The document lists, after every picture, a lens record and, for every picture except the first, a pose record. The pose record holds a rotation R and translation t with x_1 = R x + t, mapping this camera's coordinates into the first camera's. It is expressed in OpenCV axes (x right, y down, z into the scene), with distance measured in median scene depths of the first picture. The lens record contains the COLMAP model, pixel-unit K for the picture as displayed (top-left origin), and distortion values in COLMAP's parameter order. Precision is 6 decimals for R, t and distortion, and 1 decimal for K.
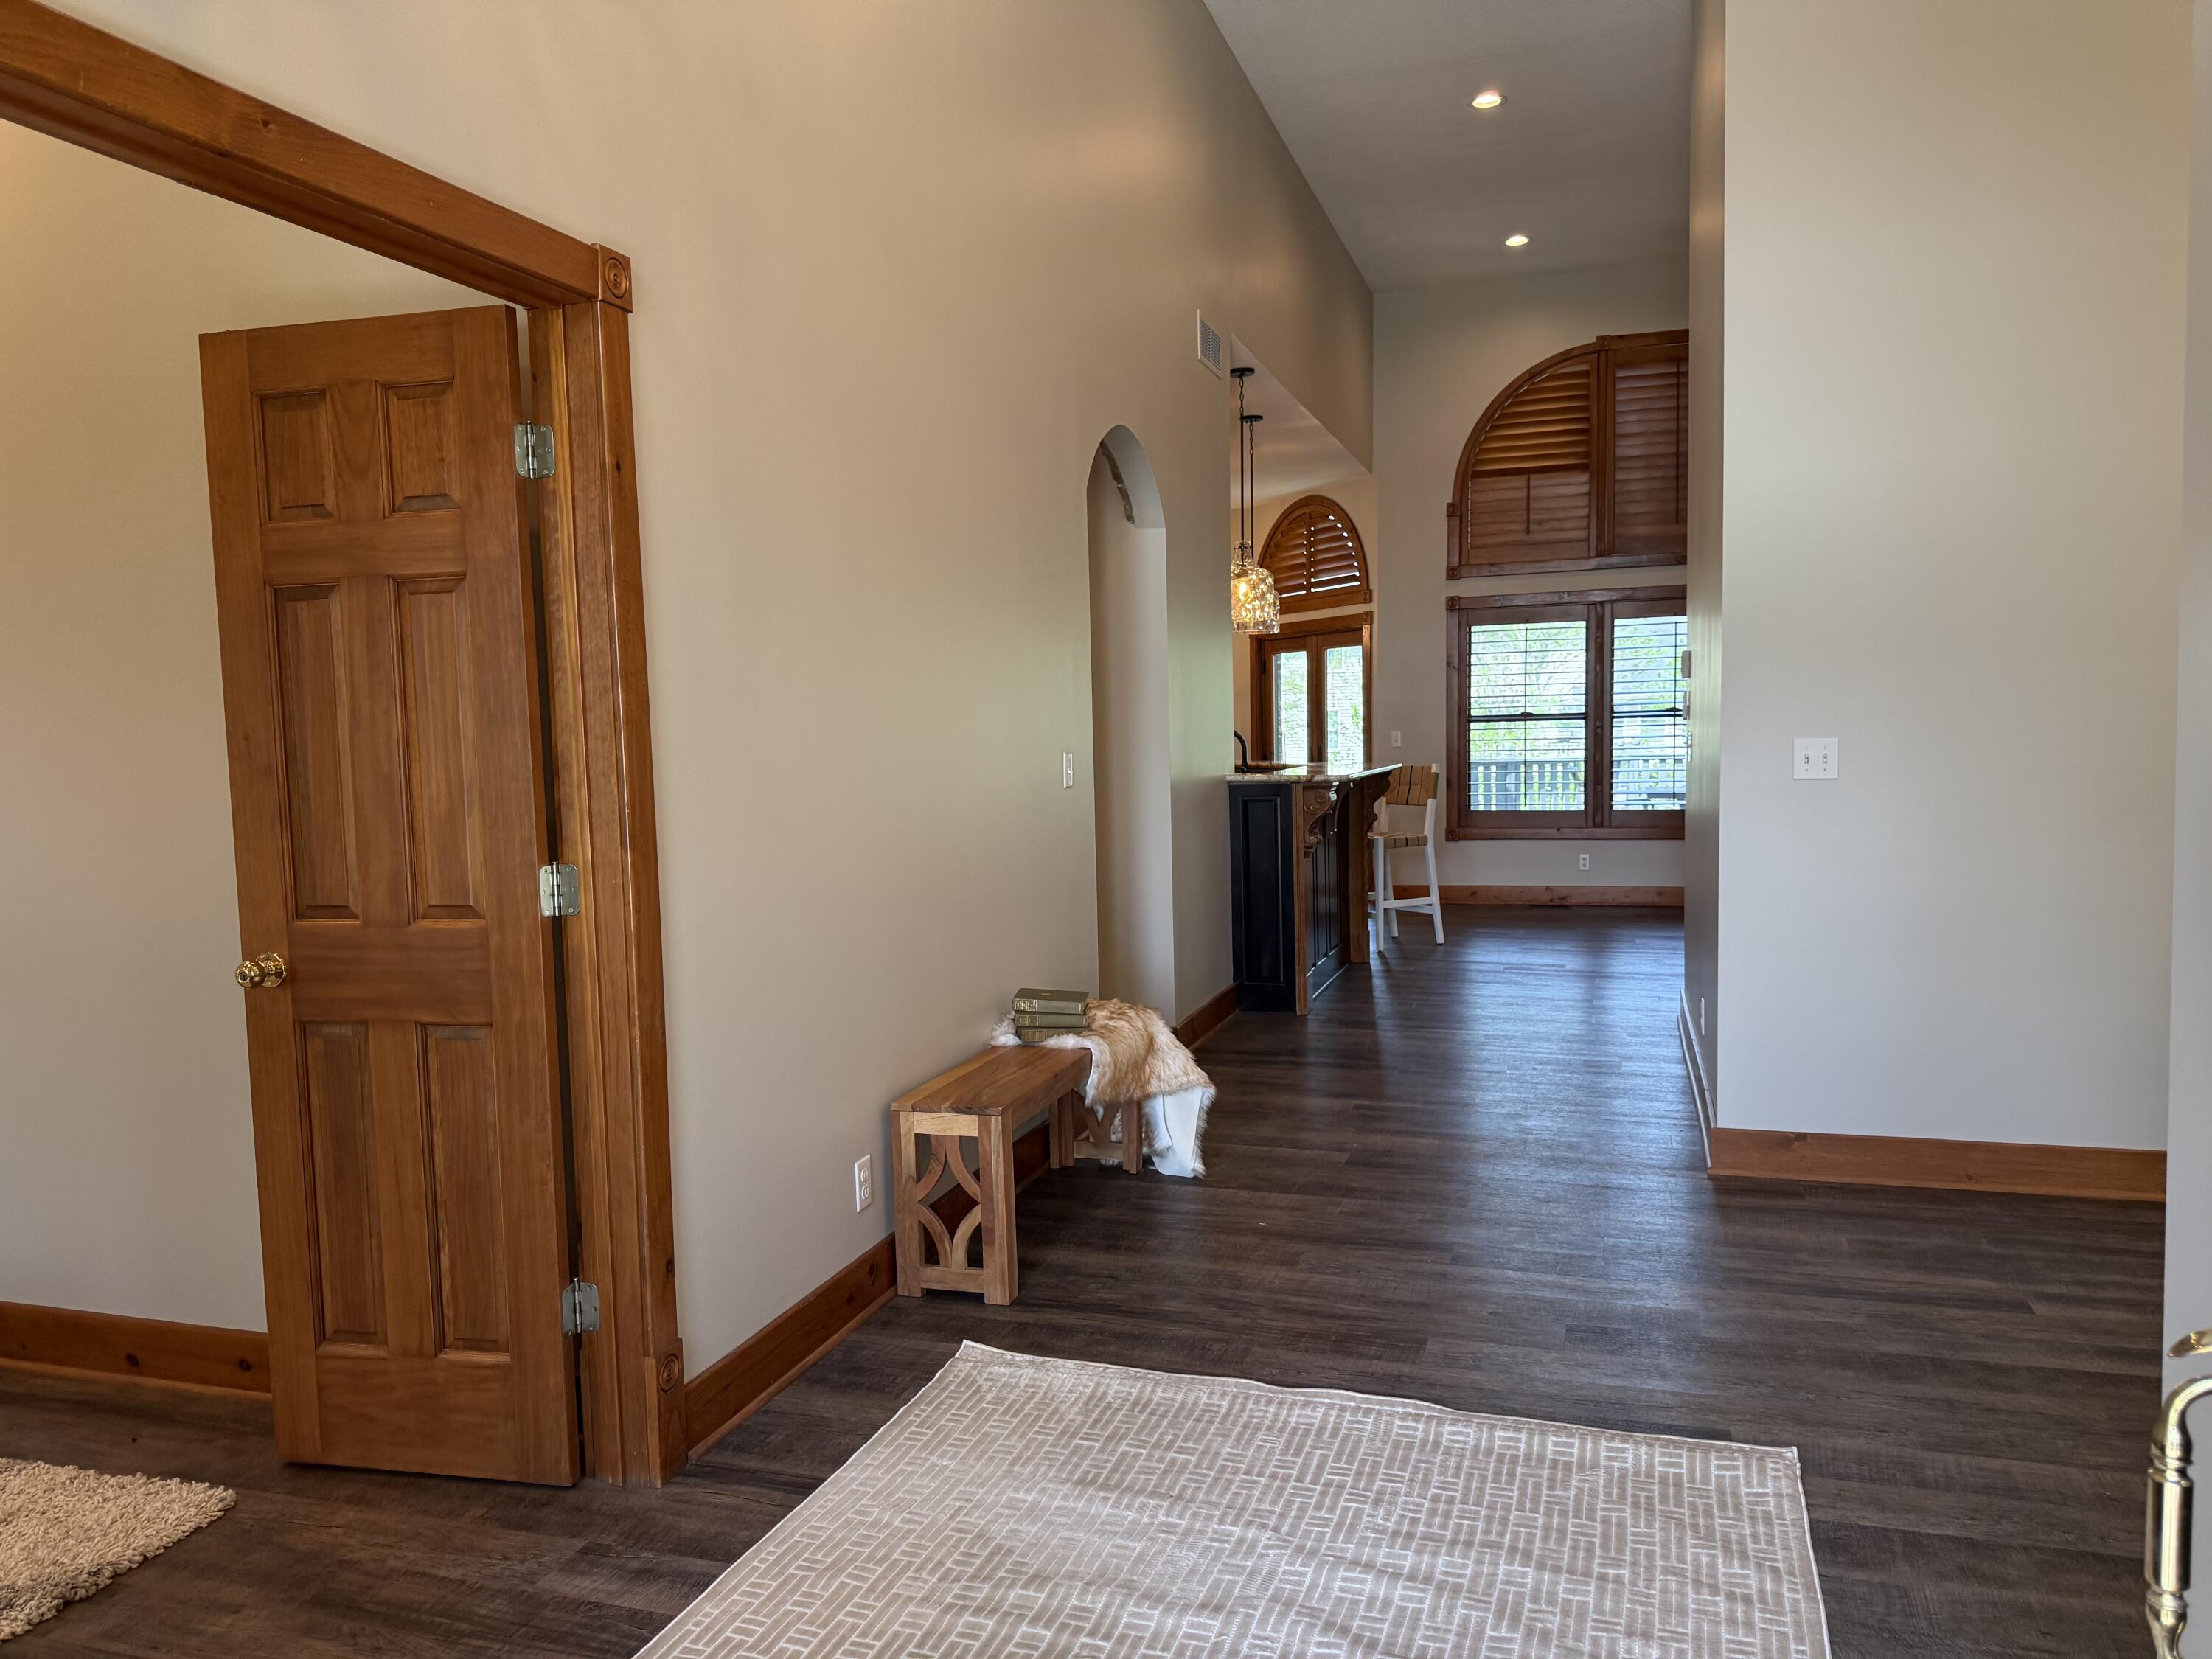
lens RADIAL K [[1580.8, 0, 1106.0], [0, 1580.8, 829.5], [0, 0, 1]] dist [0.110028, -0.192435]
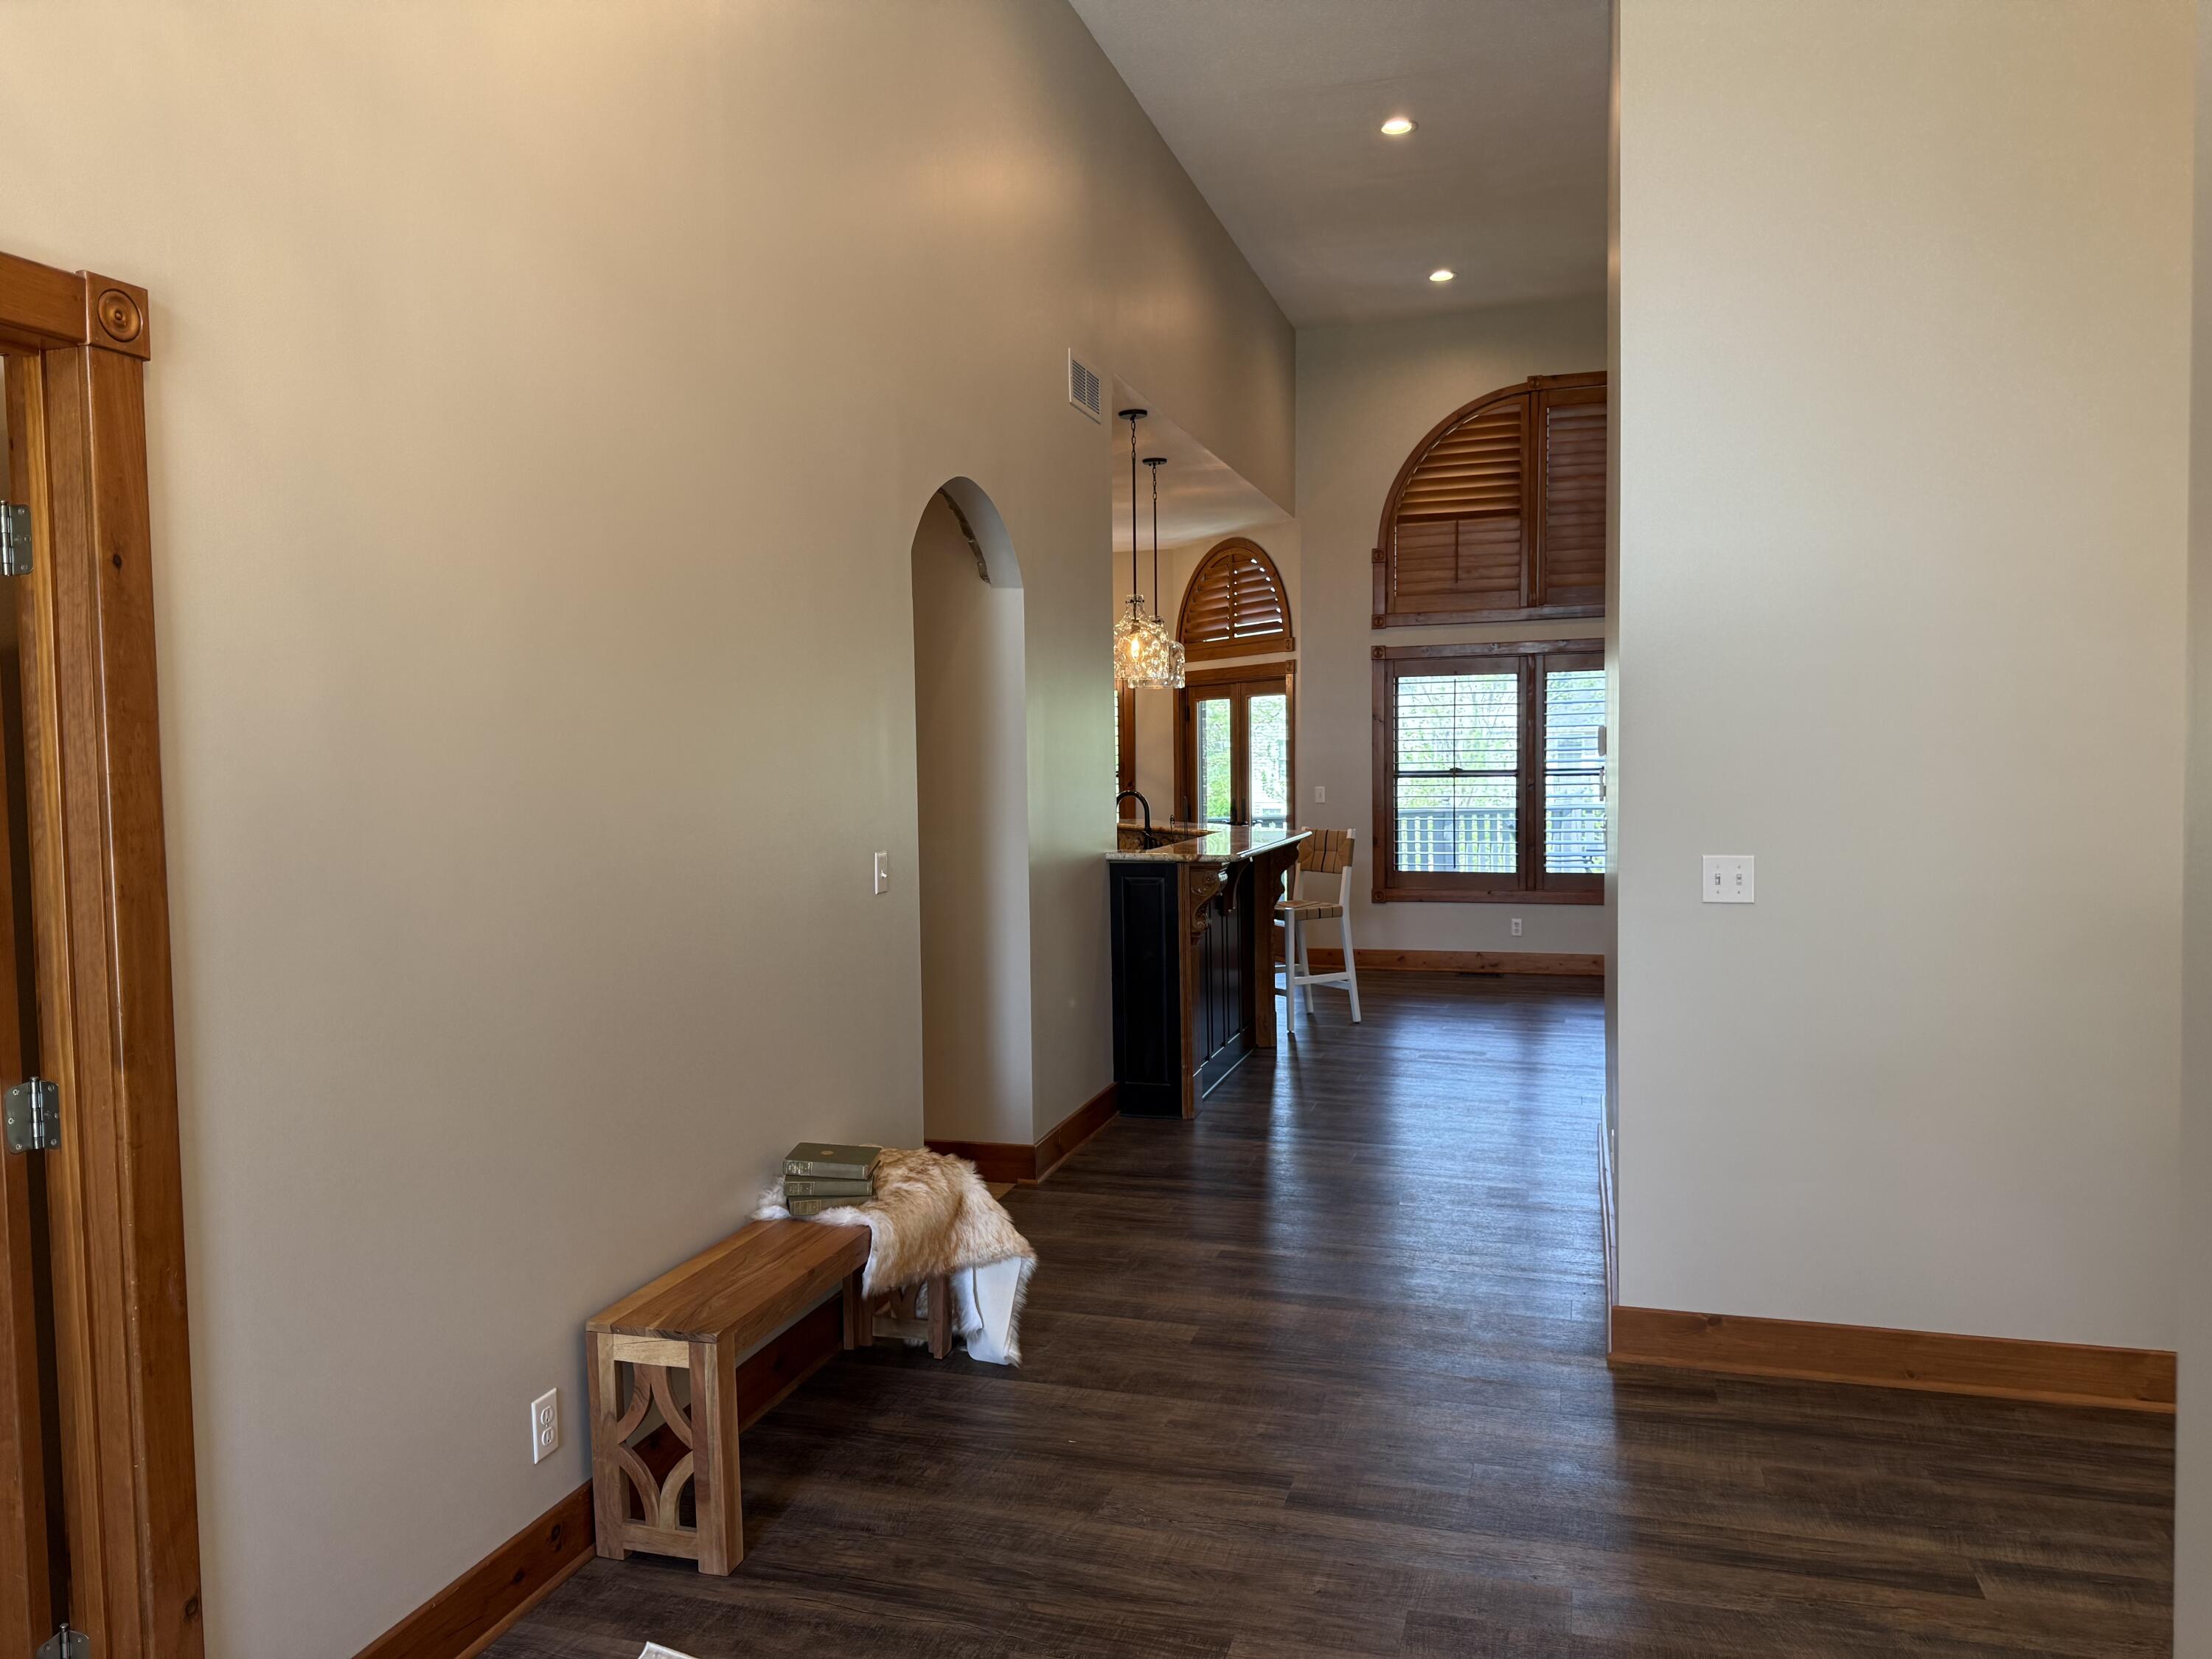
lens RADIAL K [[1554.2, 0, 1100.8], [0, 1554.2, 803.9], [0, 0, 1]] dist [0.061118, -0.103344]
pose [[0.999948, 0.005908, 0.008257, 0.098099], [-0.005695, 0.999658, -0.025524, -0.060025], [-0.008405, 0.025476, 0.999640, 0.162115]]
